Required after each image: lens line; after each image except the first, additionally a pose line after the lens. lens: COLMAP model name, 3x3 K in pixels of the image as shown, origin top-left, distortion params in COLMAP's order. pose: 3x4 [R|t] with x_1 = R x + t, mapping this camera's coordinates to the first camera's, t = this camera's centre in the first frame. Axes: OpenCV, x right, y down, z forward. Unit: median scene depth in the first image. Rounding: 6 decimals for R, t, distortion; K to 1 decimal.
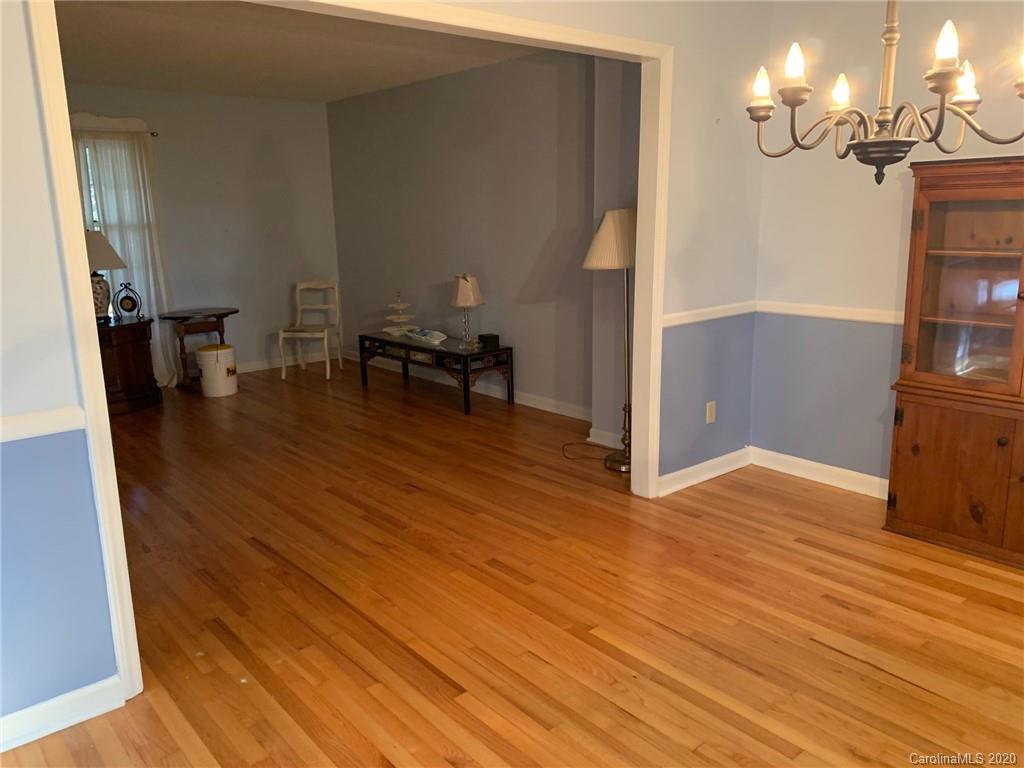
lens RADIAL K [[776.2, 0, 517.4], [0, 776.2, 380.3], [0, 0, 1]] dist [0.000897, -0.005508]
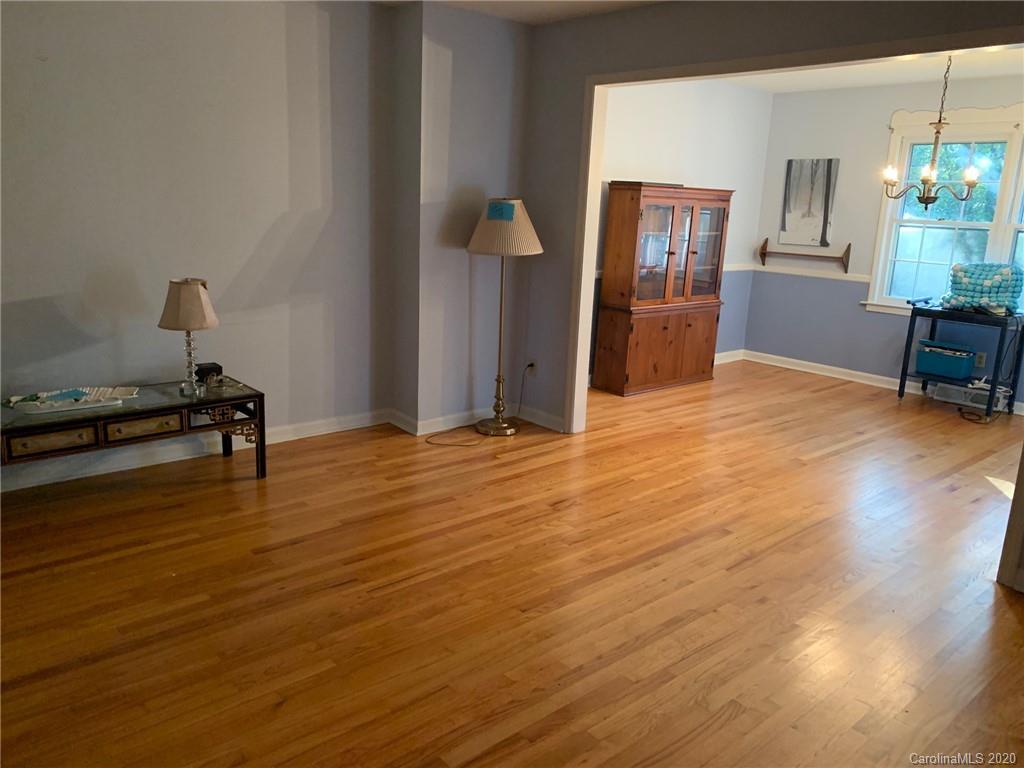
lens RADIAL K [[776.2, 0, 516.4], [0, 776.2, 386.7], [0, 0, 1]] dist [0.000897, -0.005508]
pose [[-0.019008, -0.214302, 0.976582, -1.000108], [0.168586, 0.962086, 0.214403, -0.198033], [-0.985504, 0.168714, 0.017842, 1.021680]]
